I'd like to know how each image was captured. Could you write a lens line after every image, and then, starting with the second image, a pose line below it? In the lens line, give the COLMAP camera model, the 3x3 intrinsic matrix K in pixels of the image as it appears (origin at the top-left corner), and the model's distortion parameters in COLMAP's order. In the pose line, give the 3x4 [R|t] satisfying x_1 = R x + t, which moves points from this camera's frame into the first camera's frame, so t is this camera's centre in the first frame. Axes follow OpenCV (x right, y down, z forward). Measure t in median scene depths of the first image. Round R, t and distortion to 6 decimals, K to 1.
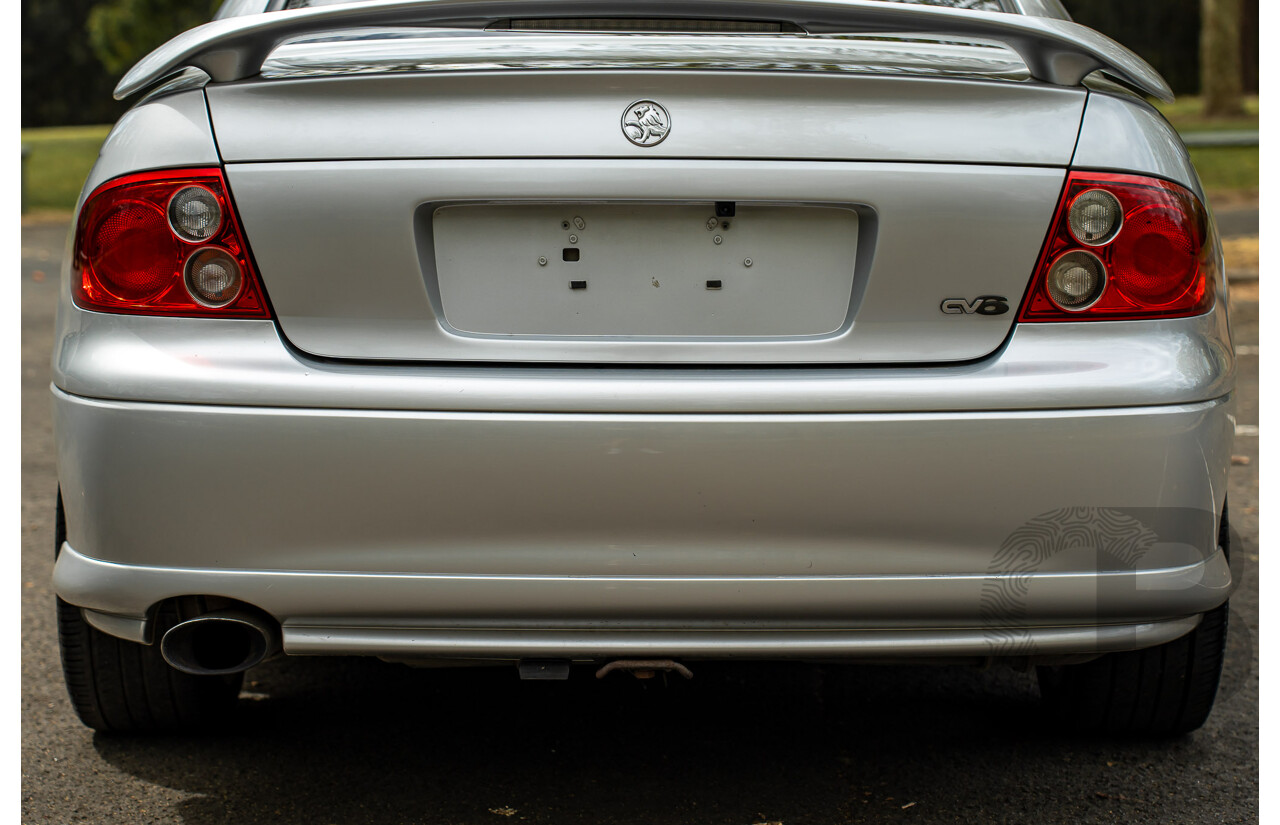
lens RADIAL K [[3042.3, 0, 636.4], [0, 3042.3, 431.4], [0, 0, 1]] dist [0.559586, 0.481326]
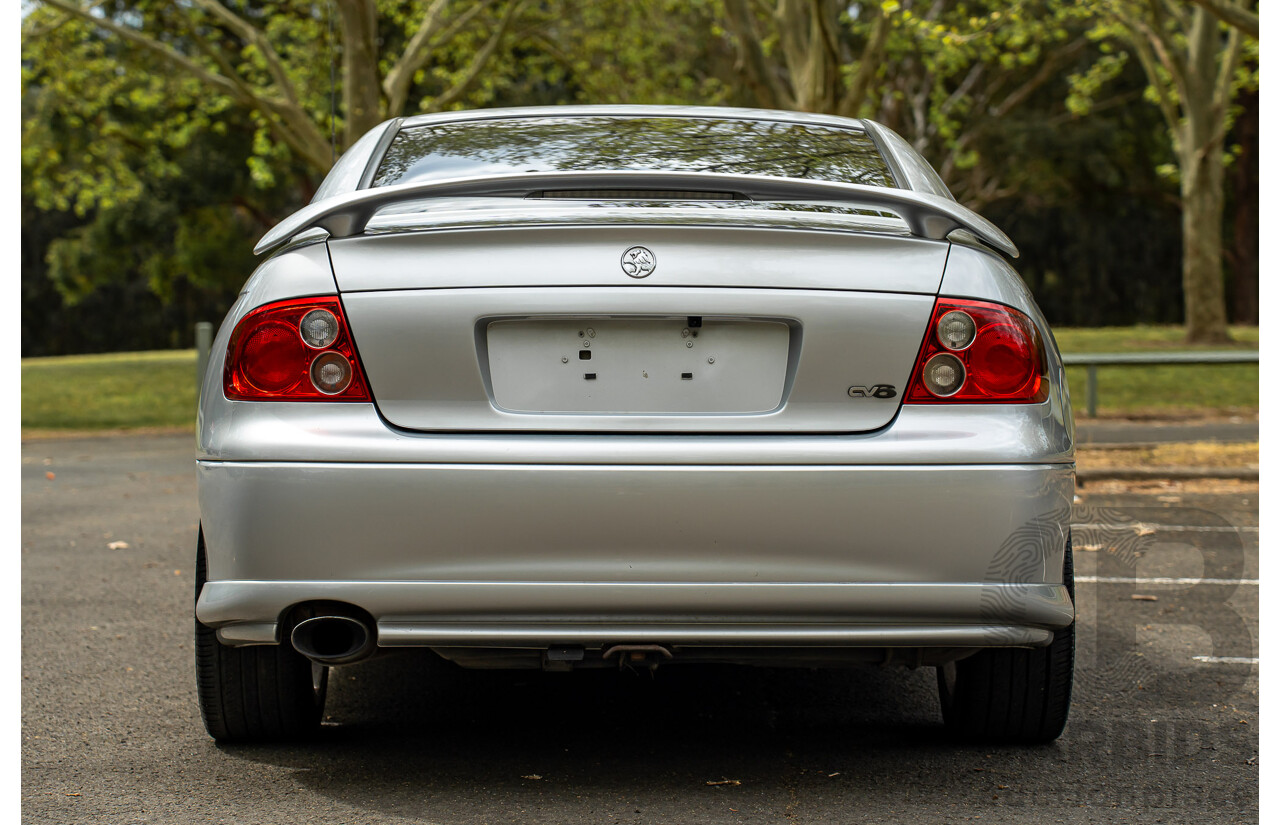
lens RADIAL K [[3296.4, 0, 616.3], [0, 3296.4, 409.1], [0, 0, 1]] dist [0.552868, 0.547643]
pose [[0.999999, -0.001007, 0.001372, -0.009123], [0.001120, 0.996378, -0.085031, 0.095544], [-0.001282, 0.085033, 0.996377, -0.508801]]
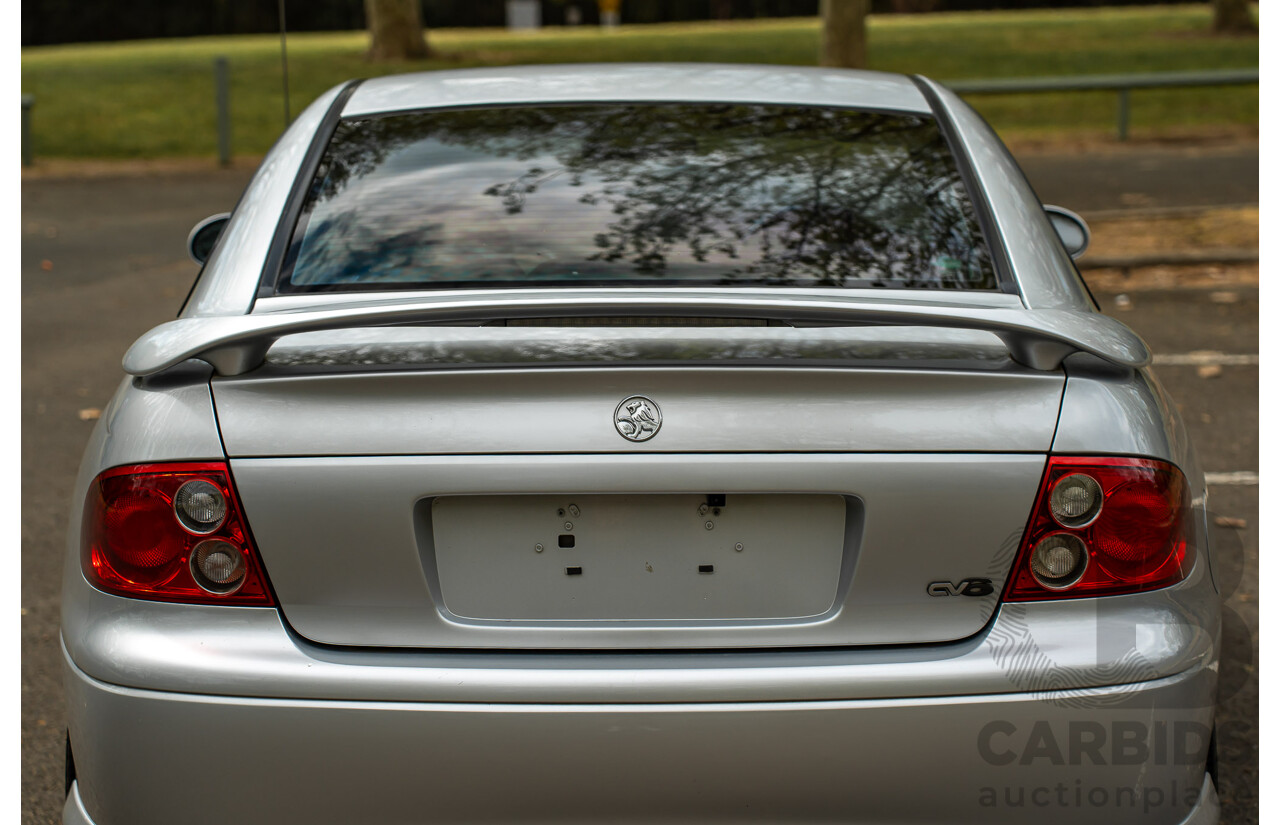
lens RADIAL K [[3042.3, 0, 636.4], [0, 3042.3, 431.4], [0, 0, 1]] dist [0.559586, 0.481326]
pose [[0.999936, -0.010609, -0.003954, 0.006523], [0.010753, 0.999204, 0.038419, -0.133342], [0.003543, -0.038459, 0.999254, -0.023654]]
